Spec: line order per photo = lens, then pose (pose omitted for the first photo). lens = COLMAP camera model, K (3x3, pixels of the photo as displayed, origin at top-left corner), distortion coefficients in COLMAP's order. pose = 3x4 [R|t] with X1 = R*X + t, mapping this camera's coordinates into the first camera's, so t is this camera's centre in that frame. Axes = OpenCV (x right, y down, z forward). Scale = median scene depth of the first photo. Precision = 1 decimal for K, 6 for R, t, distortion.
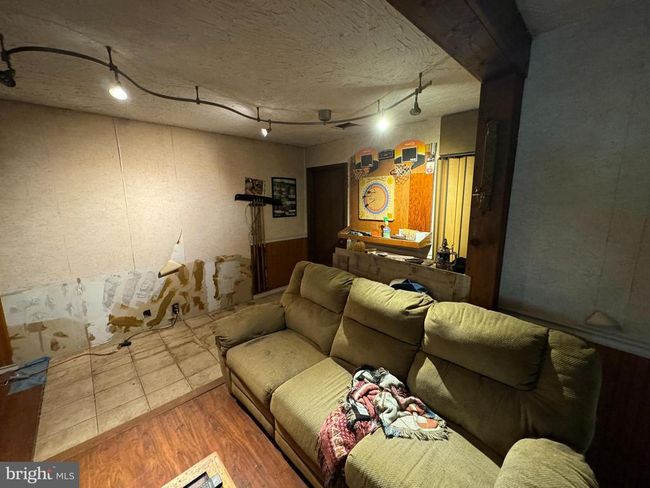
lens RADIAL K [[259.1, 0, 325.0], [0, 259.1, 244.0], [0, 0, 1]] dist [0.000991, 0.000275]
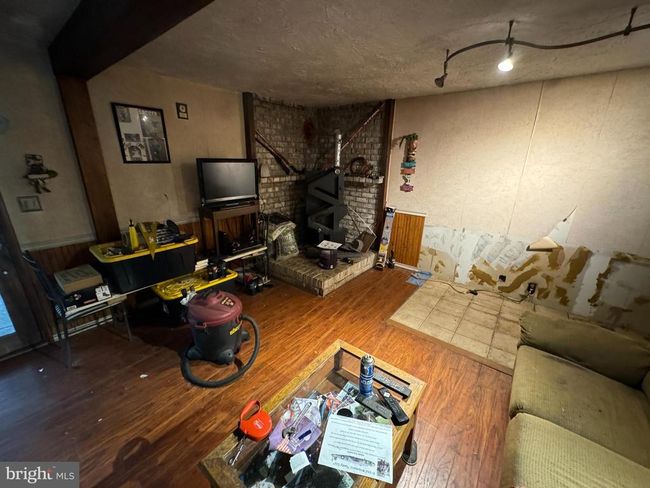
lens RADIAL K [[259.1, 0, 325.0], [0, 259.1, 244.0], [0, 0, 1]] dist [0.000991, 0.000275]
pose [[0.146339, 0.313213, -0.938340, 0.165793], [-0.195861, 0.938948, 0.282870, -0.021232], [0.969651, 0.142389, 0.198750, 0.080290]]
